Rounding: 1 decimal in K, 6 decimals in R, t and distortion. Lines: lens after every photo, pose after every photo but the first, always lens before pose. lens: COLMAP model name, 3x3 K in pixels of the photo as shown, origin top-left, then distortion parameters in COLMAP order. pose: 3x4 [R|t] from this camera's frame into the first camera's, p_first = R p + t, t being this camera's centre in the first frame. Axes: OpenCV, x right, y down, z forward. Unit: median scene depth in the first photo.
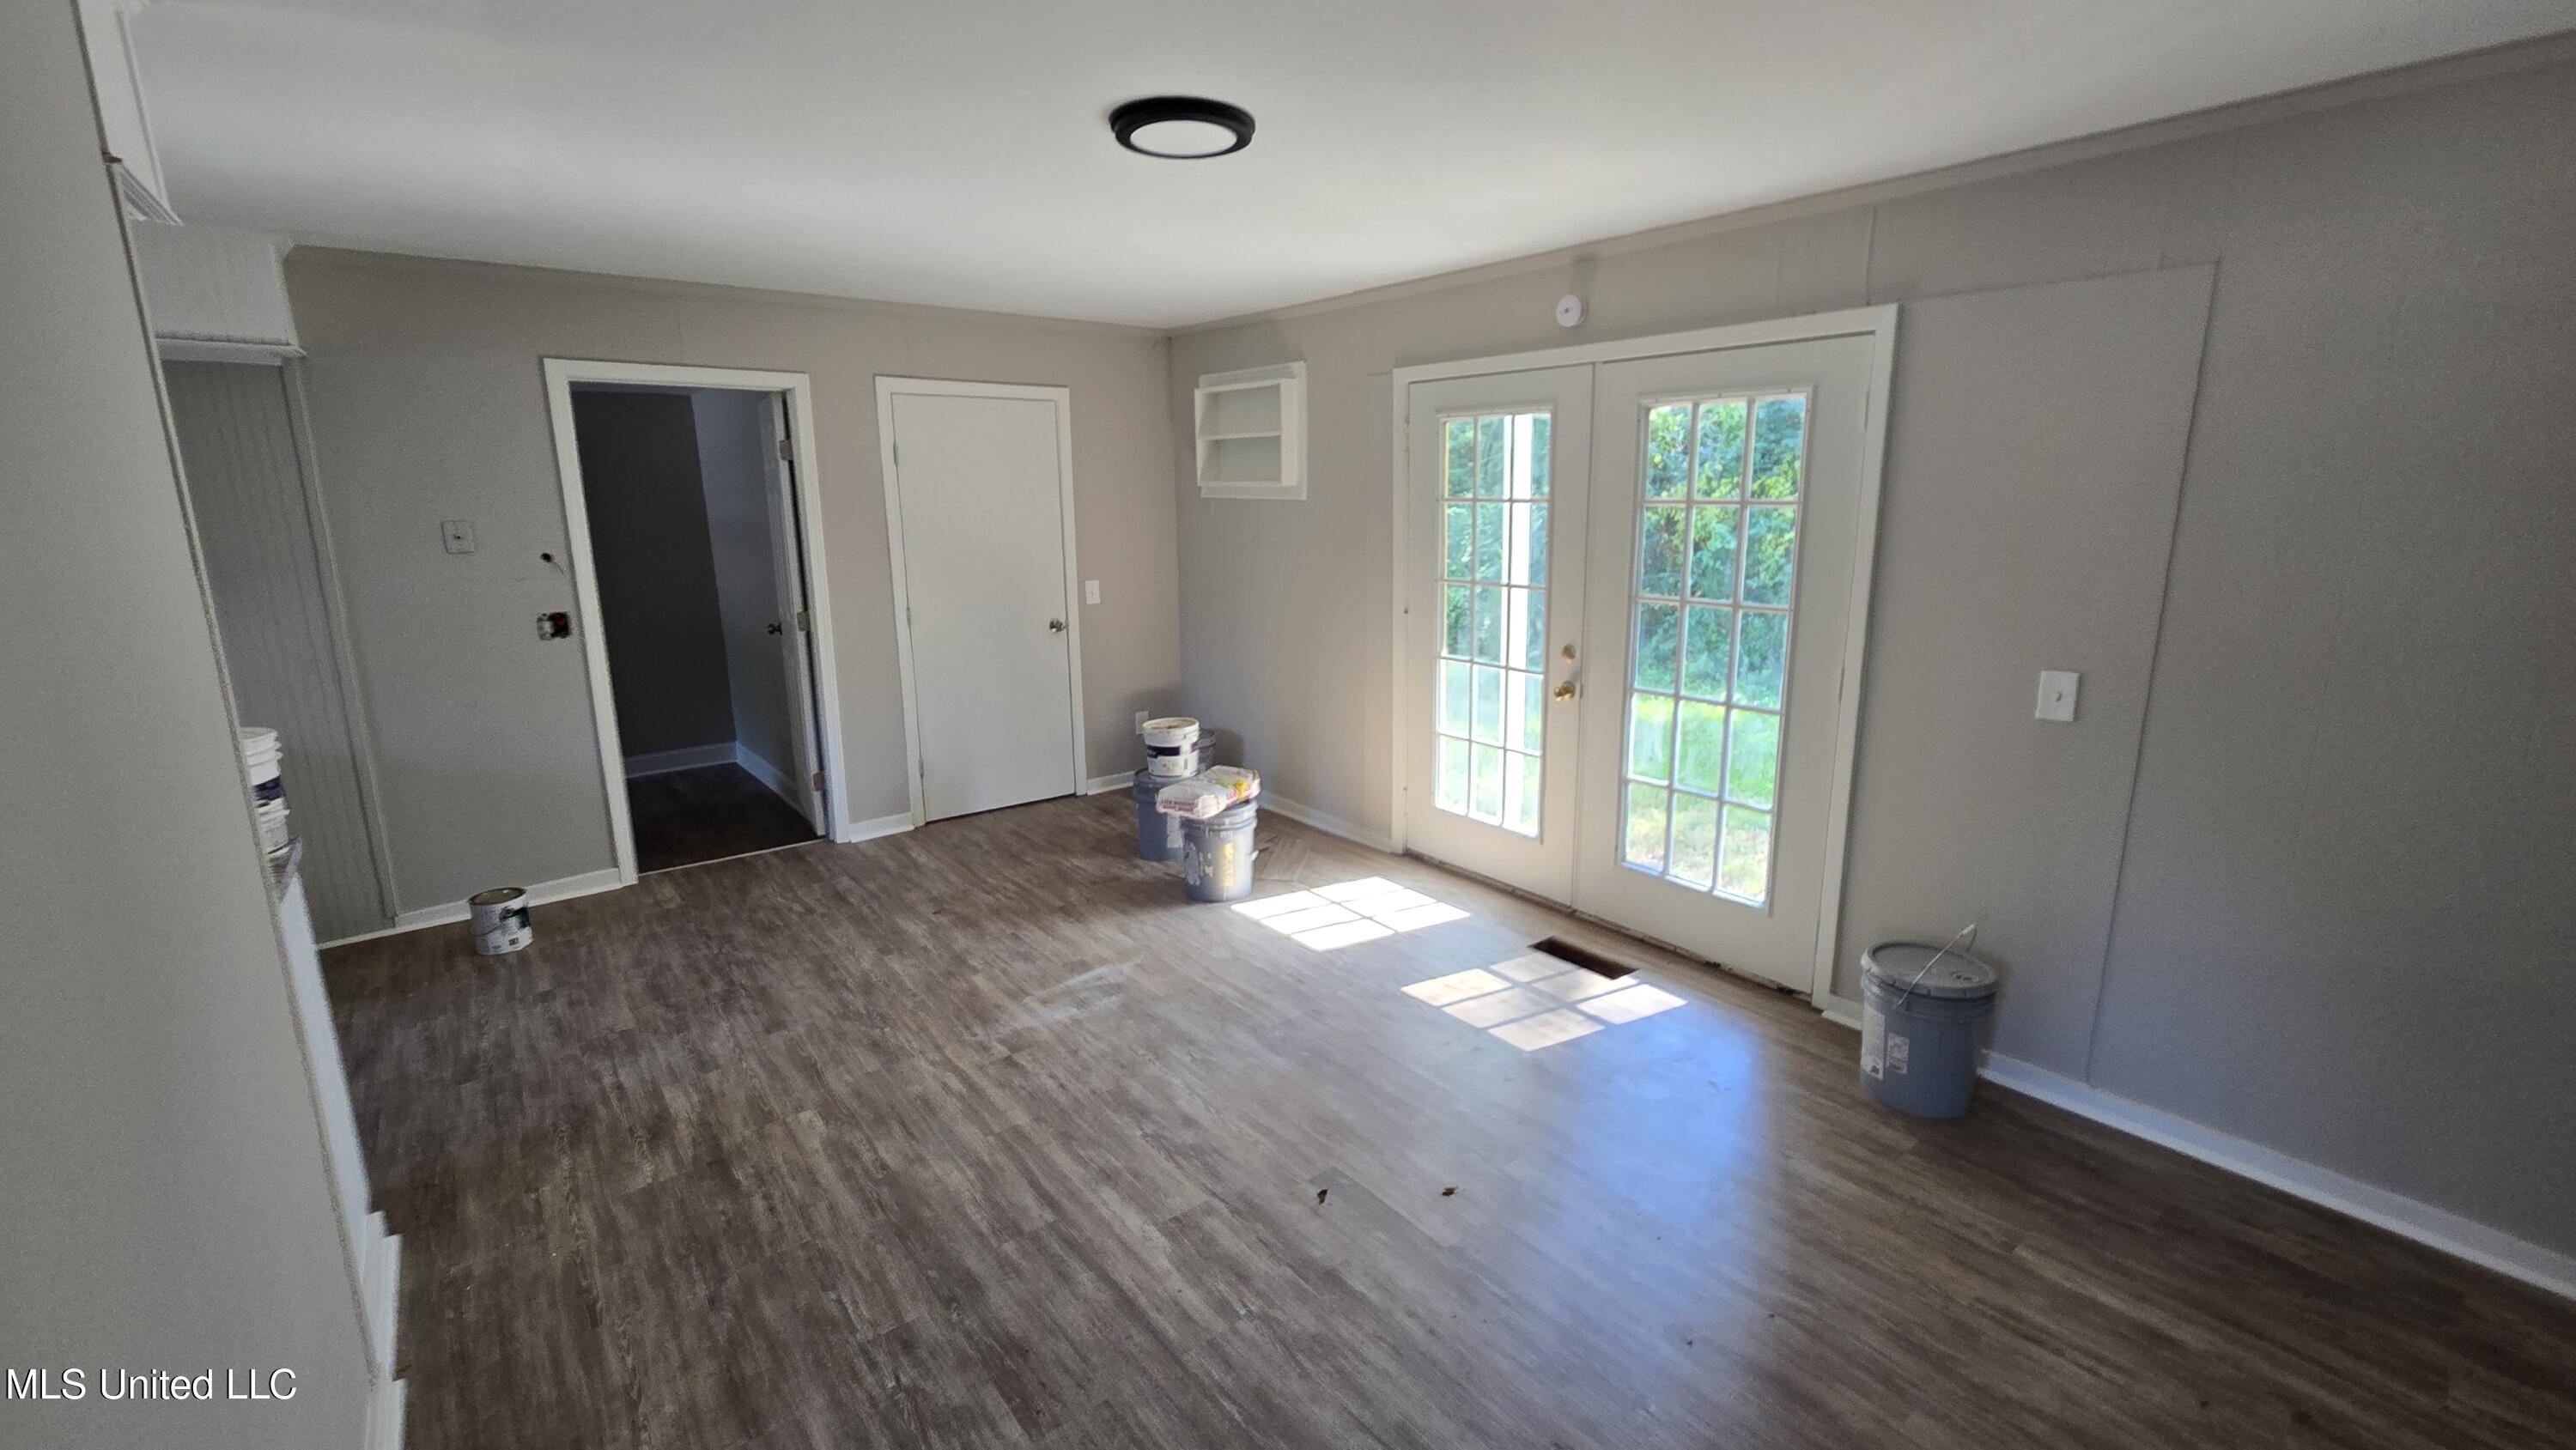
lens RADIAL K [[1058.9, 0, 1280.8], [0, 1058.9, 712.4], [0, 0, 1]] dist [-0.000420, 0.000310]
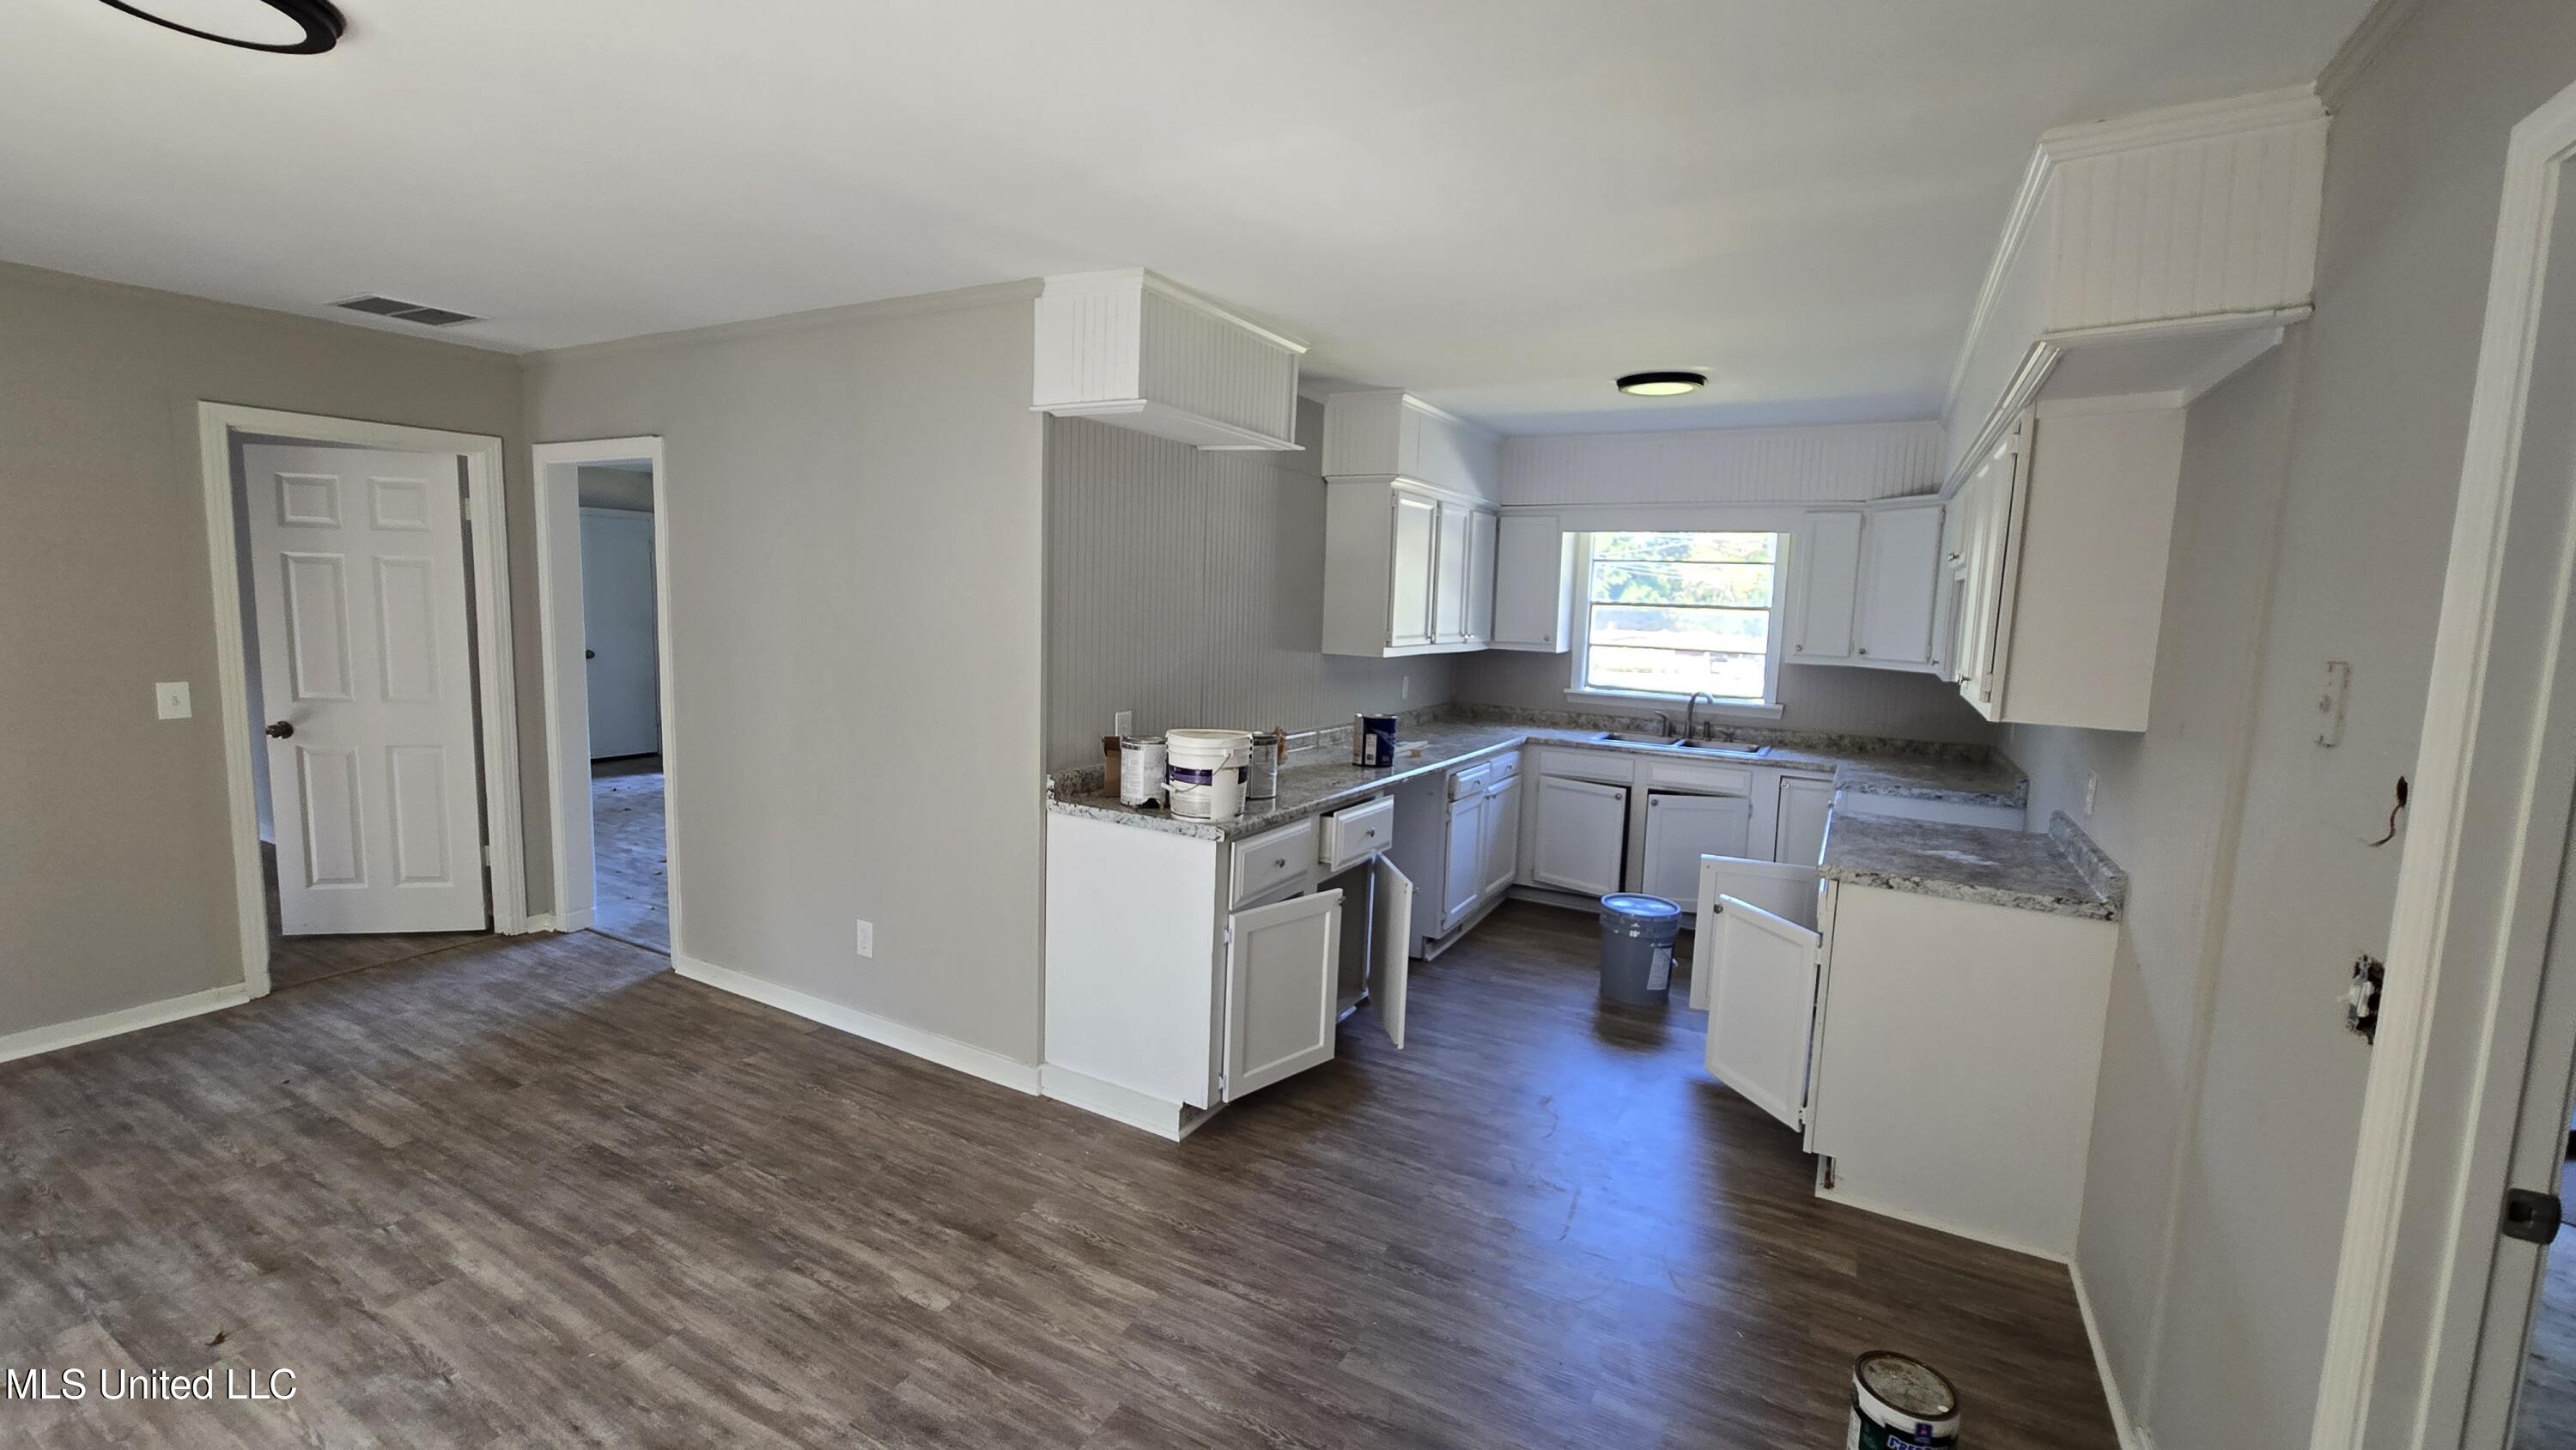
lens RADIAL K [[1058.9, 0, 1280.0], [0, 1058.9, 726.1], [0, 0, 1]] dist [-0.000420, 0.000310]
pose [[-0.922451, 0.022334, -0.385468, -0.324200], [-0.108071, 0.943489, 0.313288, -0.282263], [0.370682, 0.330651, -0.867908, 1.407167]]
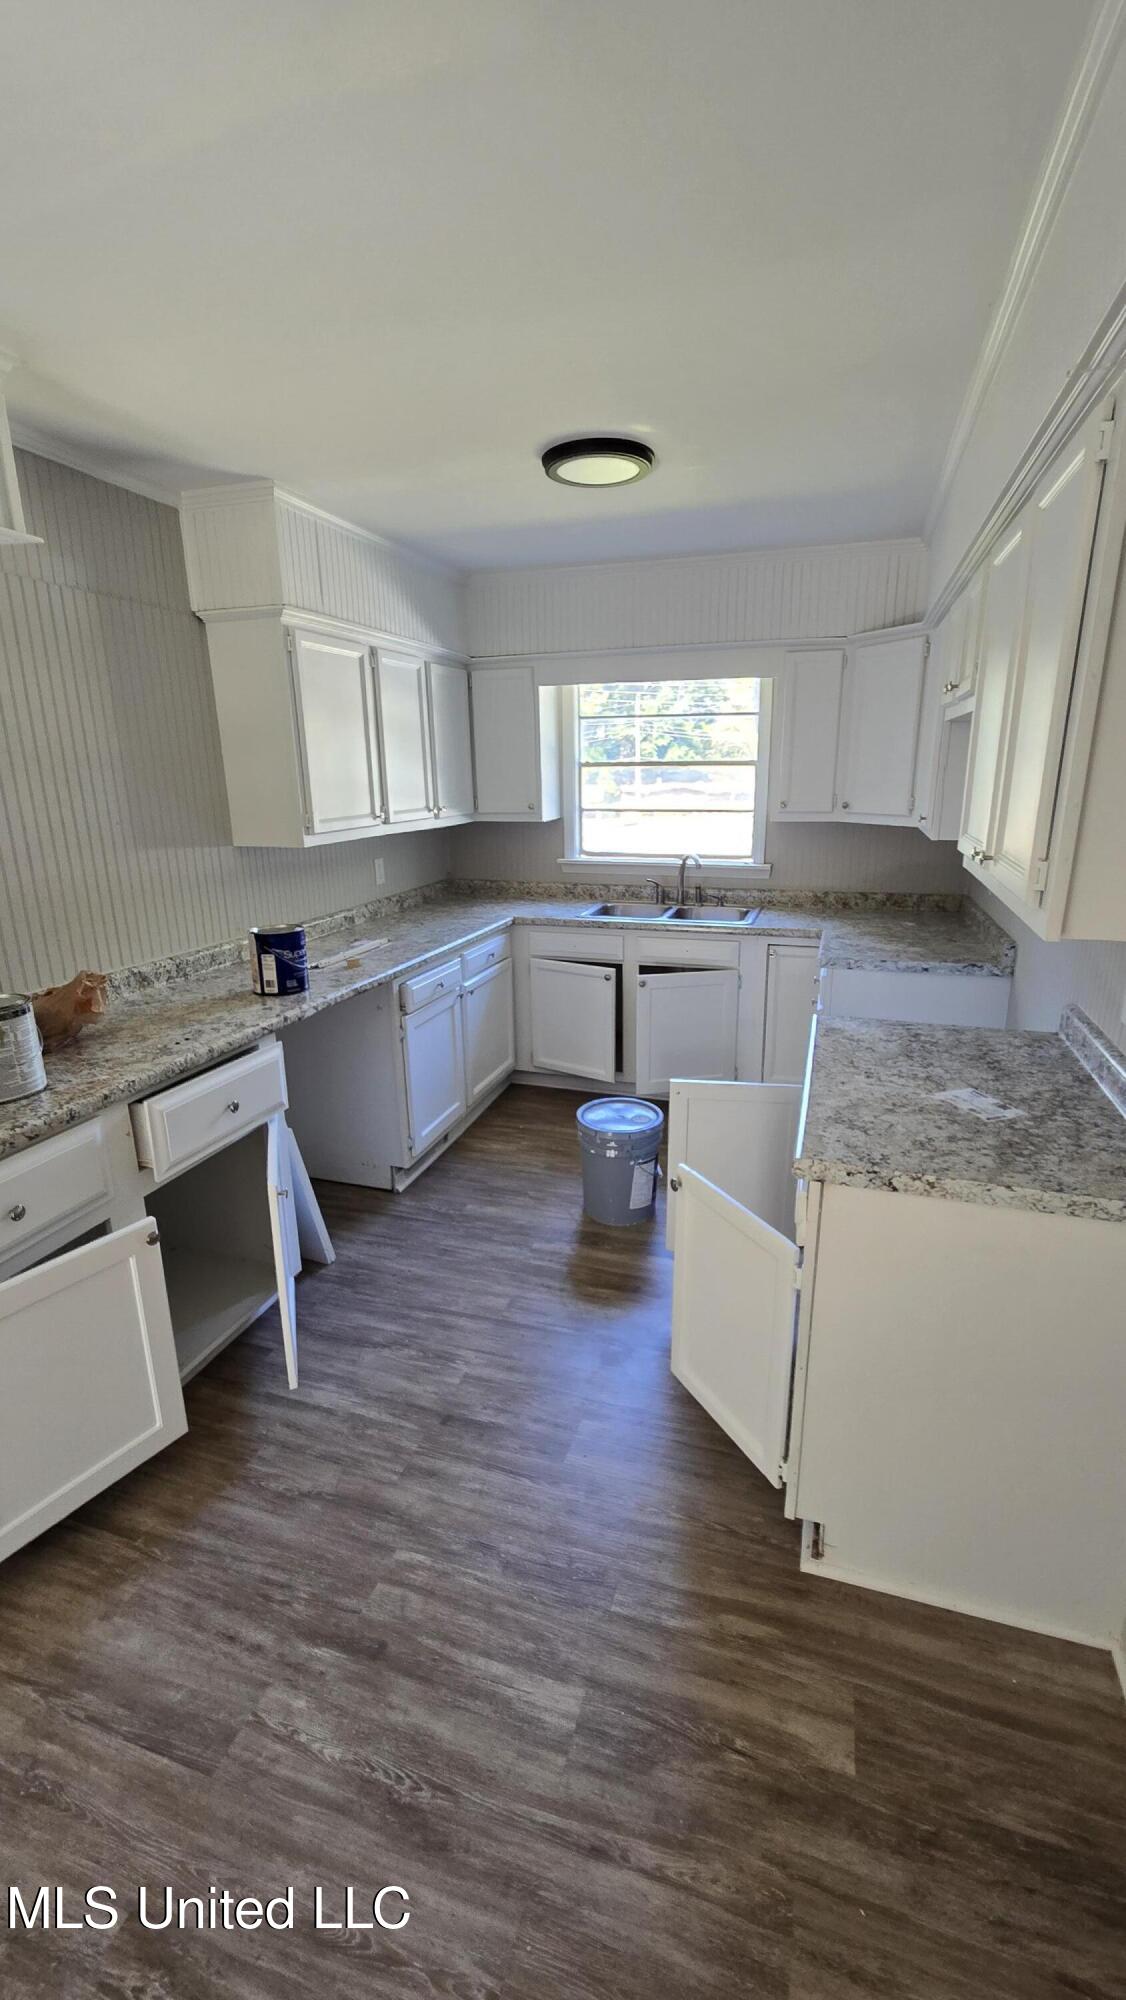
lens RADIAL K [[822.2, 0, 572.8], [0, 822.2, 1011.7], [0, 0, 1]] dist [-0.000420, 0.000310]
pose [[-0.828834, 0.175631, -0.531214, -0.728270], [-0.100608, 0.887191, 0.450301, -0.215350], [0.550375, 0.426669, -0.717664, 1.084175]]
